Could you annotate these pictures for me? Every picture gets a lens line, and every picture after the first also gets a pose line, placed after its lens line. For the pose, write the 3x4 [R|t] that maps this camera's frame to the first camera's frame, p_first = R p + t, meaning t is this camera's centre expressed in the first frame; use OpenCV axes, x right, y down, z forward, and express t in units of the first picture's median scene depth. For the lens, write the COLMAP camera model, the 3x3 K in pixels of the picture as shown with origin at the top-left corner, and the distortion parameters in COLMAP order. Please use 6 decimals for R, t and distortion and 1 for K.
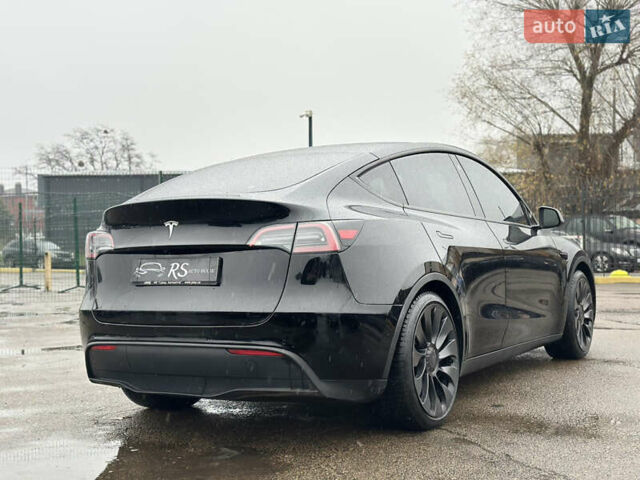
lens RADIAL K [[900.2, 0, 322.2], [0, 900.2, 240.0], [0, 0, 1]] dist [0.120170, 0.000000]
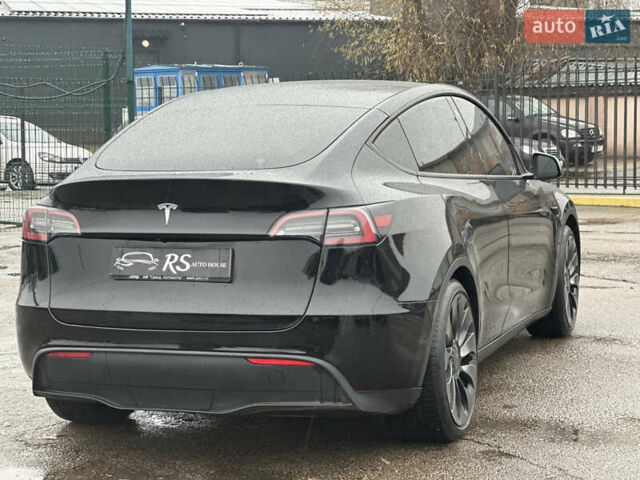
lens RADIAL K [[1444.8, 0, 307.1], [0, 1444.8, 225.3], [0, 0, 1]] dist [0.274892, 0.000000]
pose [[0.981813, -0.006004, 0.189758, -0.289034], [-0.009507, 0.996691, 0.080728, -0.107563], [-0.189614, -0.081063, 0.978507, -0.315021]]
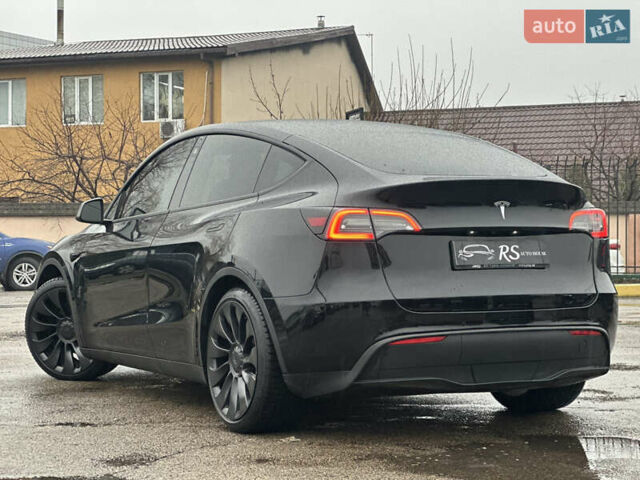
lens RADIAL K [[1444.8, 0, 321.8], [0, 1444.8, 242.0], [0, 0, 1]] dist [0.274892, 0.000000]
pose [[0.523868, 0.021222, 0.851535, -1.540852], [-0.009428, 0.999773, -0.019116, 0.052282], [-0.851747, 0.001986, 0.523949, 0.358712]]
